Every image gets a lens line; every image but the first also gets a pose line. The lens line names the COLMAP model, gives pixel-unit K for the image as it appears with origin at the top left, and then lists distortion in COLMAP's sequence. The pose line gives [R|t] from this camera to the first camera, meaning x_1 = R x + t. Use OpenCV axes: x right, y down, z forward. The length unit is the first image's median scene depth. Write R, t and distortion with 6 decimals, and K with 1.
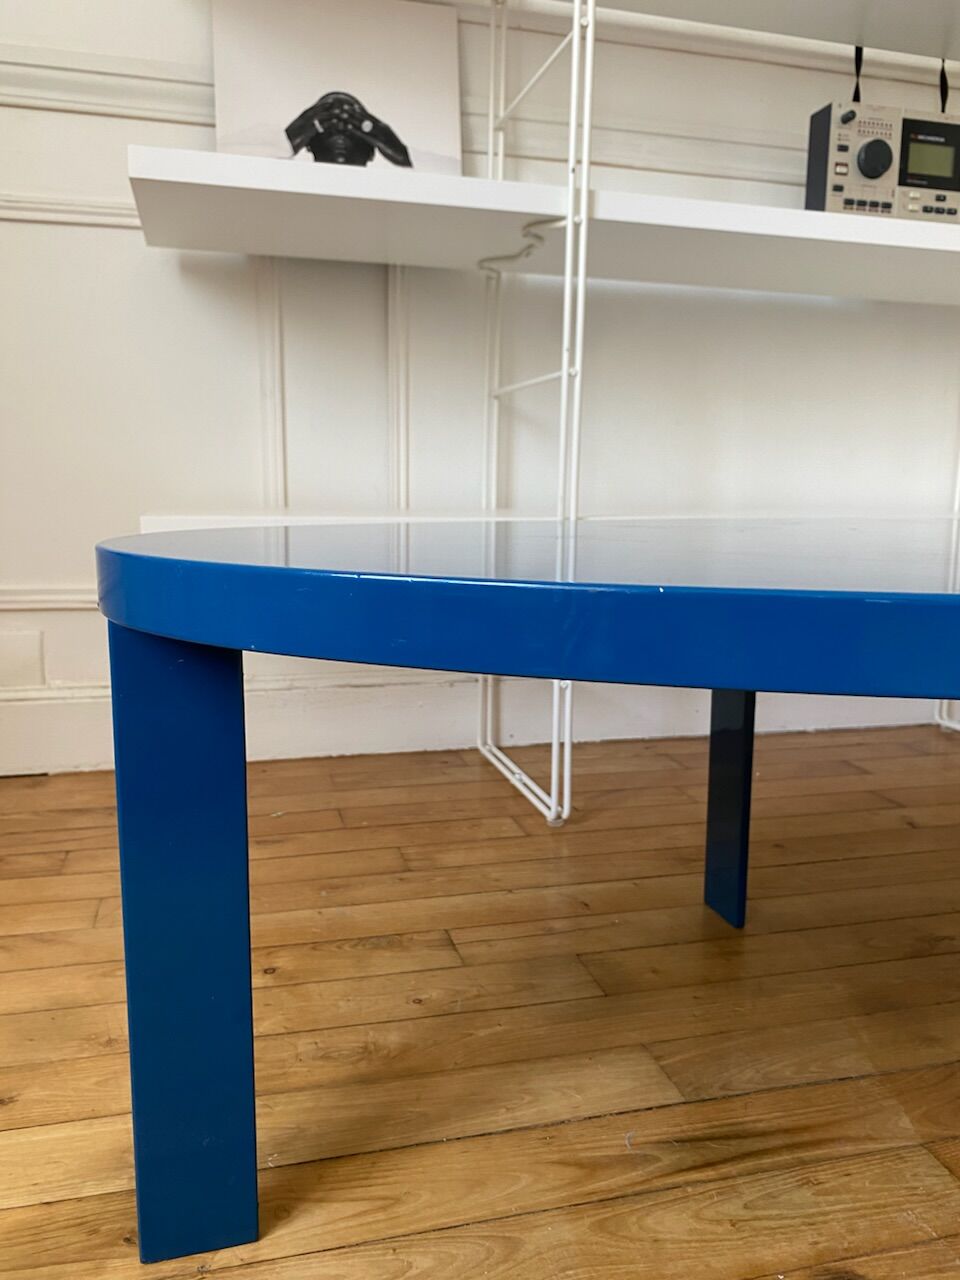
lens RADIAL K [[984.3, 0, 478.6], [0, 984.3, 631.7], [0, 0, 1]] dist [0.043495, -0.042210]
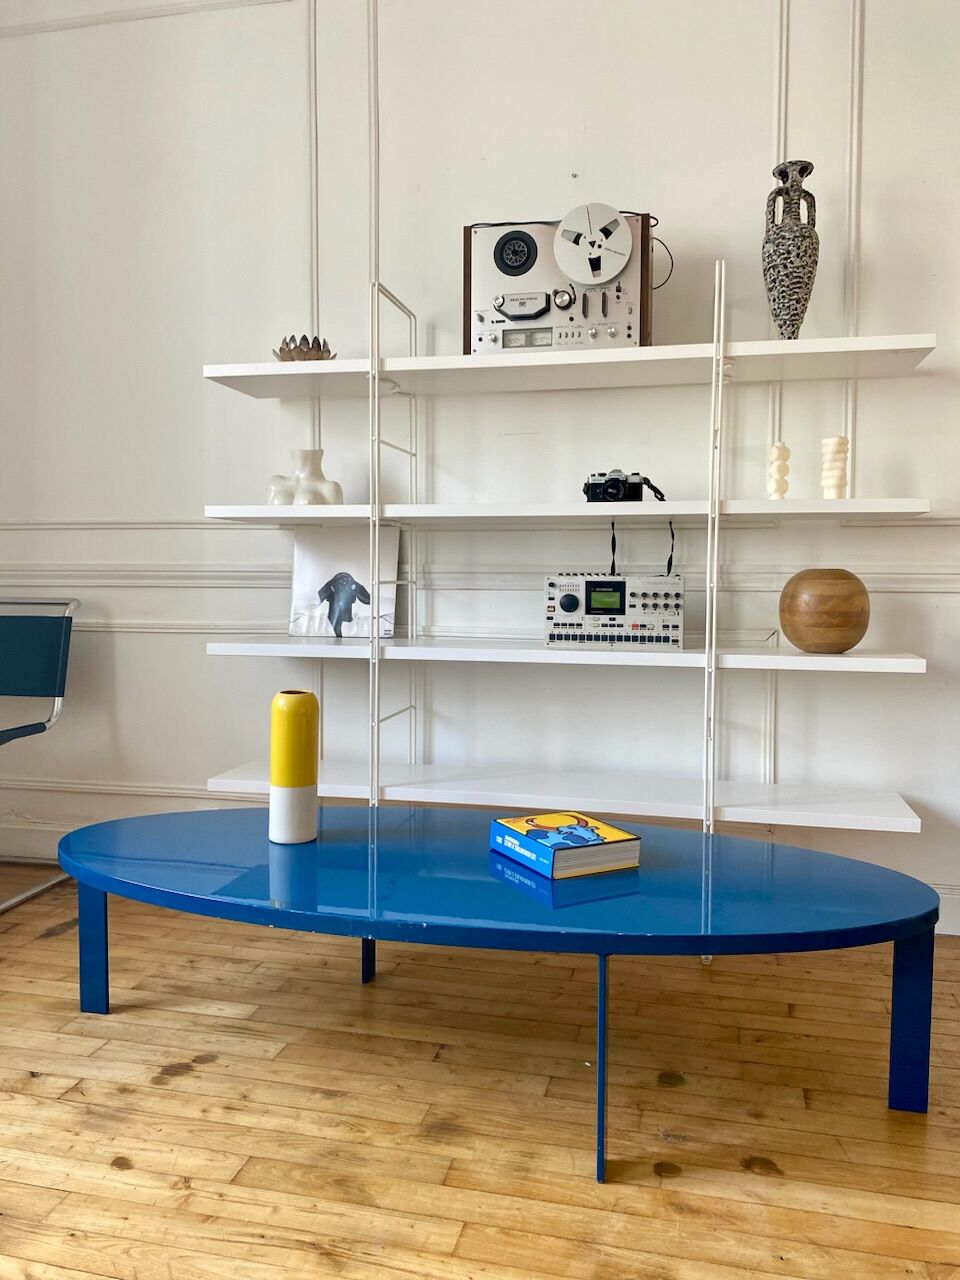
lens RADIAL K [[991.6, 0, 477.5], [0, 991.6, 634.5], [0, 0, 1]] dist [0.107982, -0.151984]
pose [[0.878824, 0.020232, -0.476717, 1.671252], [-0.063446, 0.995184, -0.074727, -0.377882], [0.472909, 0.095918, 0.875875, -1.086584]]
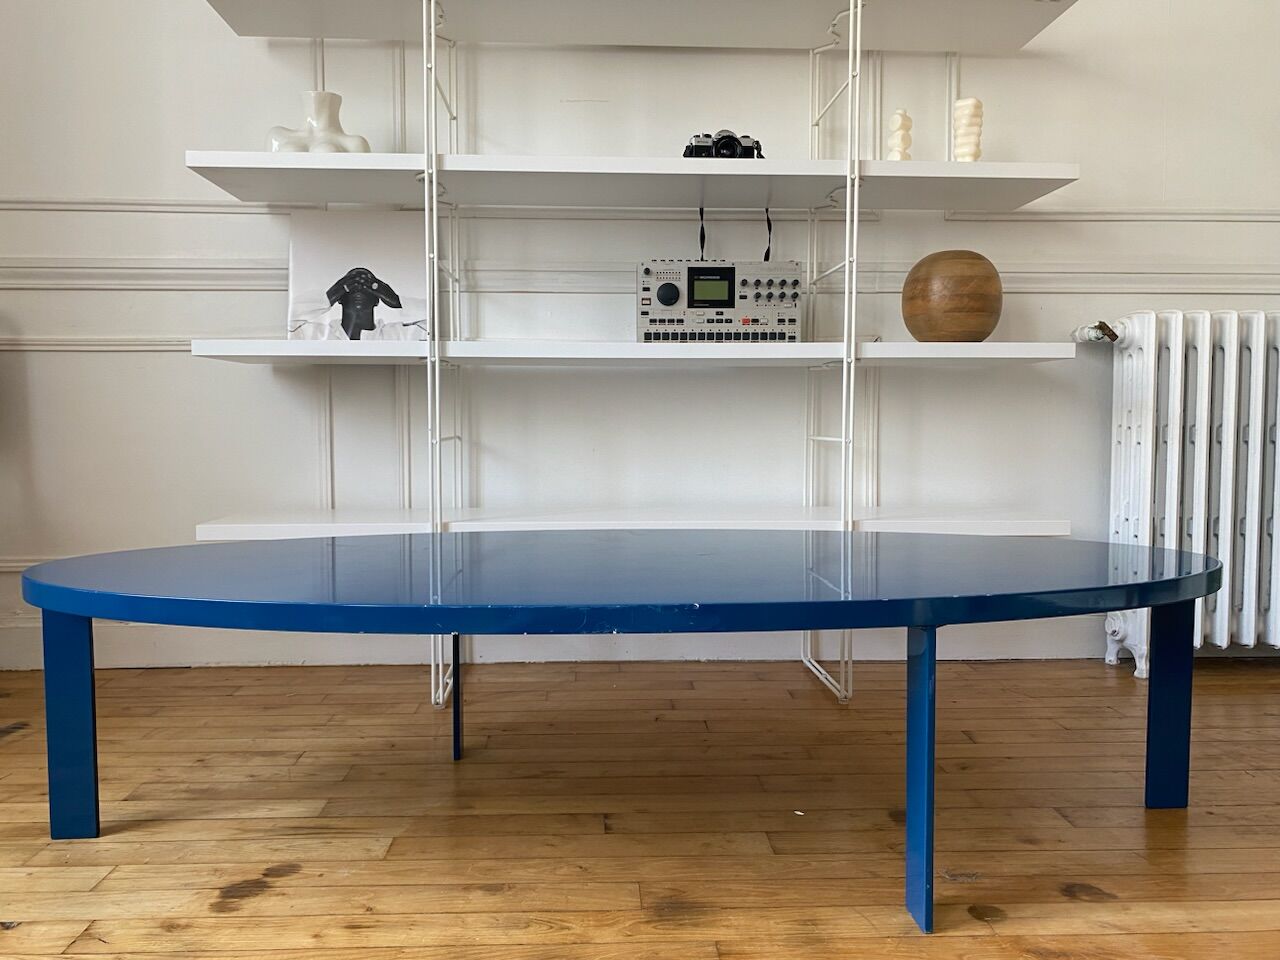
lens RADIAL K [[984.3, 0, 631.2], [0, 984.3, 477.7], [0, 0, 1]] dist [0.043495, -0.042210]
pose [[0.975889, -0.001190, -0.218264, 0.989025], [-0.018269, 0.996031, -0.087110, -0.064715], [0.217501, 0.088997, 0.971994, -0.747851]]
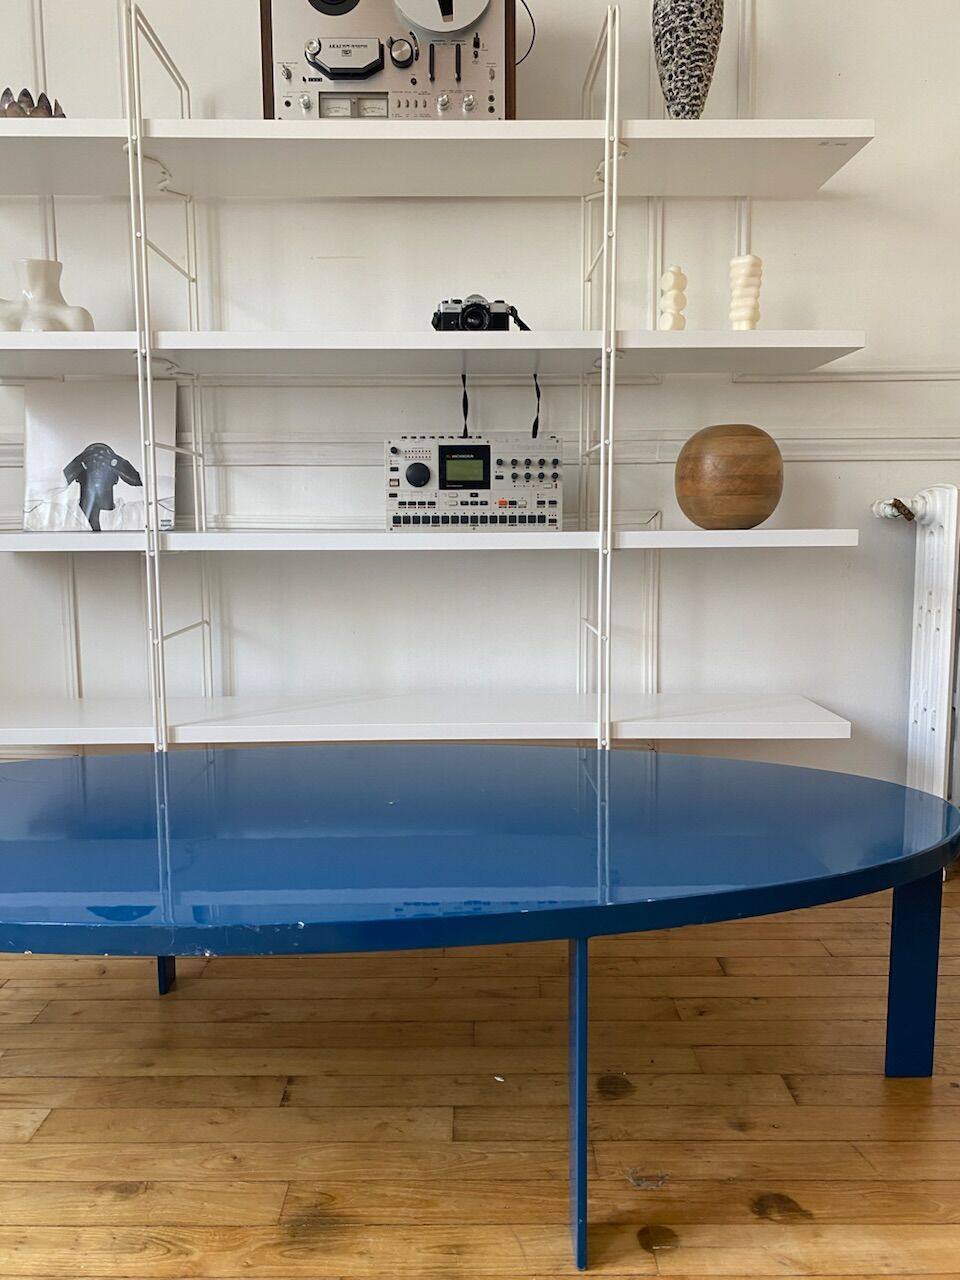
lens RADIAL K [[979.2, 0, 476.4], [0, 979.2, 634.8], [0, 0, 1]] dist [0.070989, -0.081294]
pose [[0.966172, 0.011308, -0.257652, 1.242275], [-0.019762, 0.999347, -0.030244, -0.283672], [0.257141, 0.034313, 0.965764, -0.538260]]
